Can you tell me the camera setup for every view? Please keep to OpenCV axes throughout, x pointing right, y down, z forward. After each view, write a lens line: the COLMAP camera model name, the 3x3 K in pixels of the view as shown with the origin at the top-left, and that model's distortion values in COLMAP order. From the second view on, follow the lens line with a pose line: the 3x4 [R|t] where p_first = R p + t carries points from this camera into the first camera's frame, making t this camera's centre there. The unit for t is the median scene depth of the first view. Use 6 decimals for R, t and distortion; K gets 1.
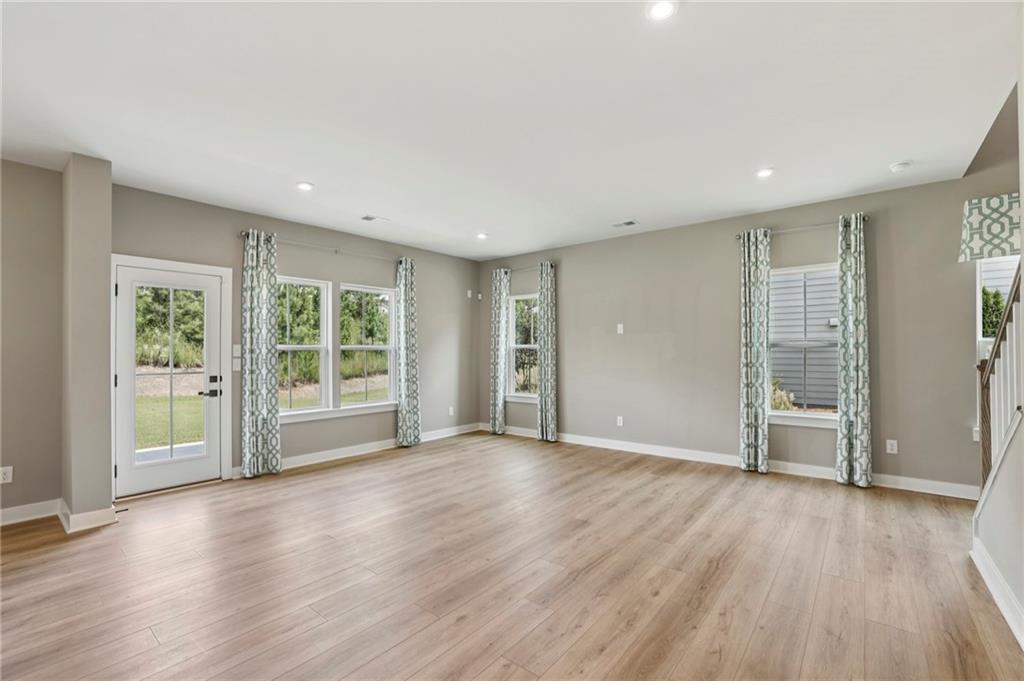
lens RADIAL K [[447.0, 0, 514.8], [0, 447.0, 350.1], [0, 0, 1]] dist [-0.031629, 0.006229]
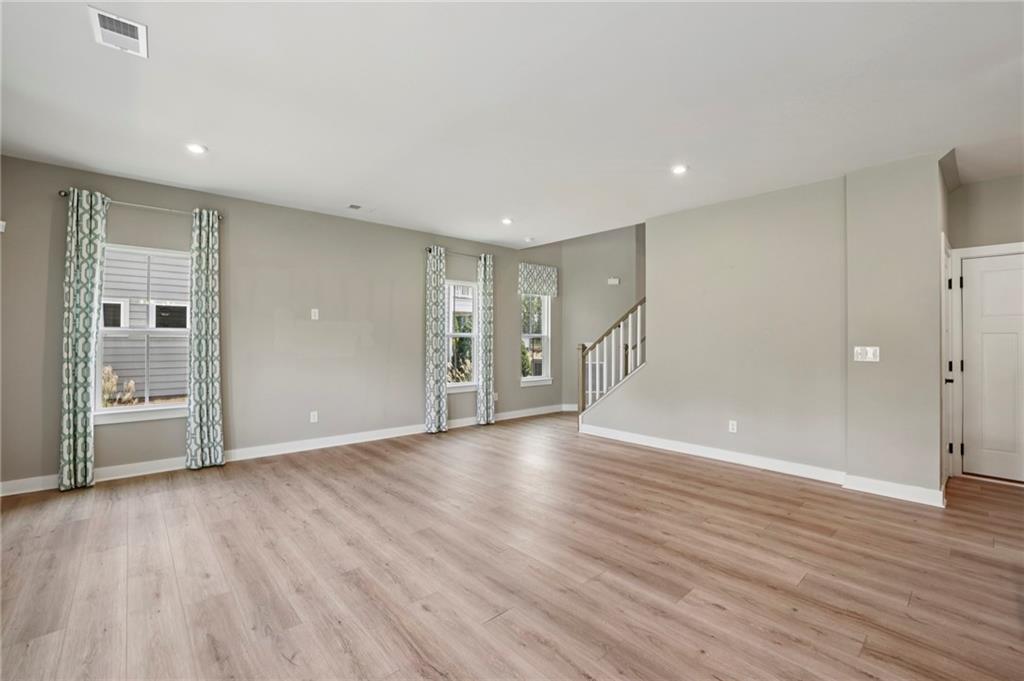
lens RADIAL K [[447.0, 0, 511.5], [0, 447.0, 336.8], [0, 0, 1]] dist [-0.031629, 0.006229]
pose [[0.158501, 0.011885, 0.987287, -0.763755], [-0.007142, 0.999915, -0.010890, 0.006246], [-0.987333, -0.005325, 0.158572, 0.612836]]
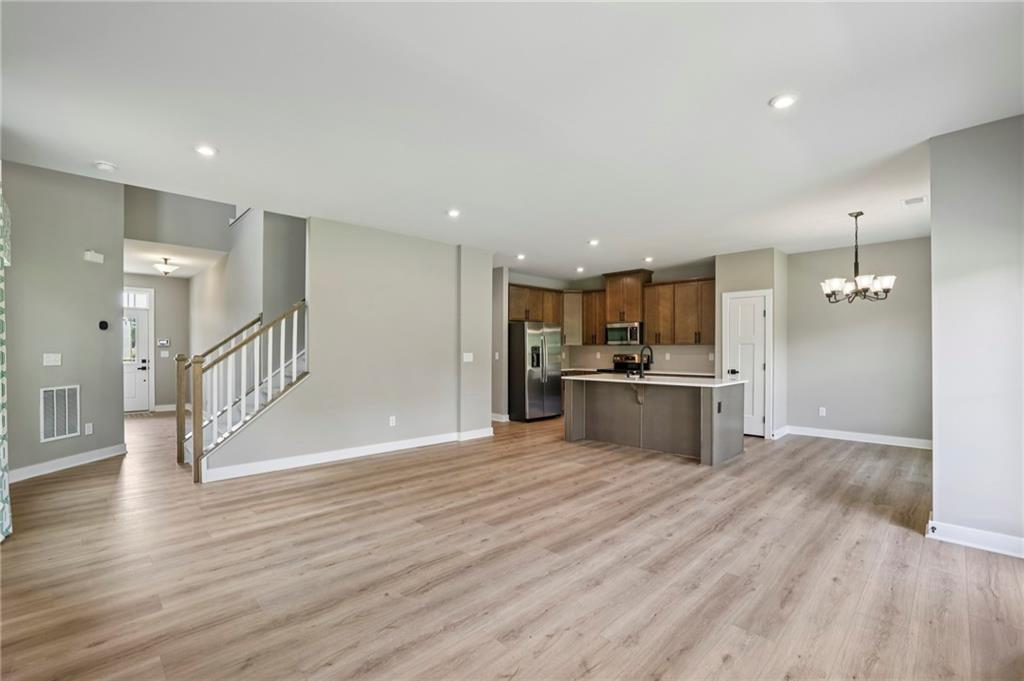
lens RADIAL K [[447.0, 0, 527.2], [0, 447.0, 351.6], [0, 0, 1]] dist [-0.031629, 0.006229]
pose [[-0.996521, 0.003197, 0.083284, -0.129618], [0.003293, 0.999994, 0.001017, 0.004537], [-0.083280, 0.001288, -0.996525, 1.505035]]
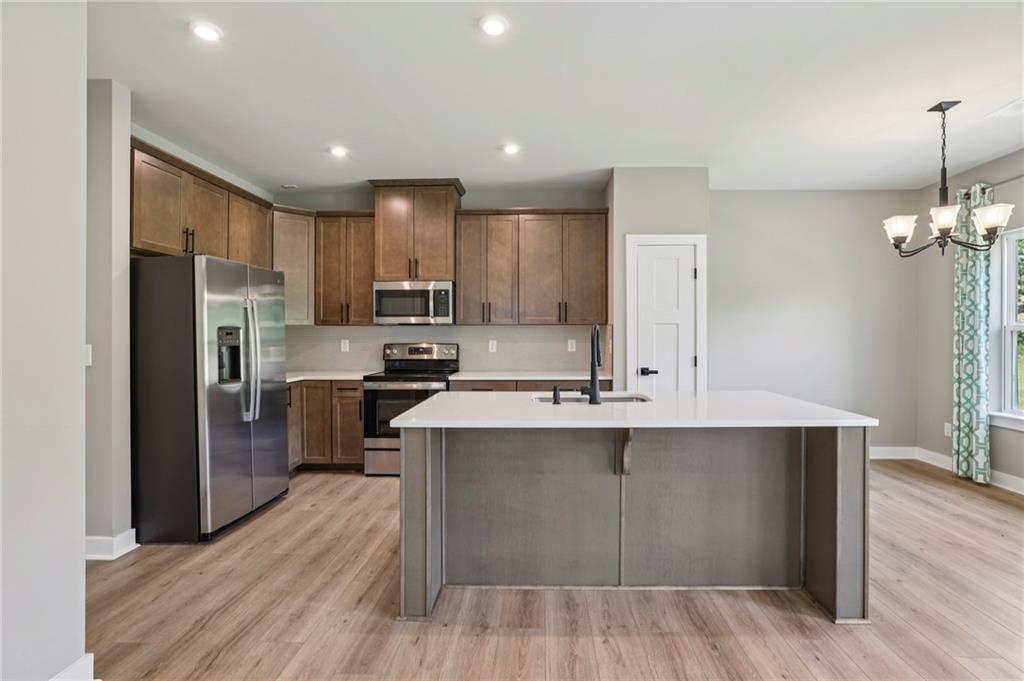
lens RADIAL K [[481.1, 0, 531.2], [0, 481.1, 335.2], [0, 0, 1]] dist [-0.041253, 0.018512]
pose [[-0.788375, 0.008209, -0.615140, 0.066886], [0.008631, 0.999960, 0.002283, 0.000869], [0.615135, -0.003509, -0.788414, 0.521028]]
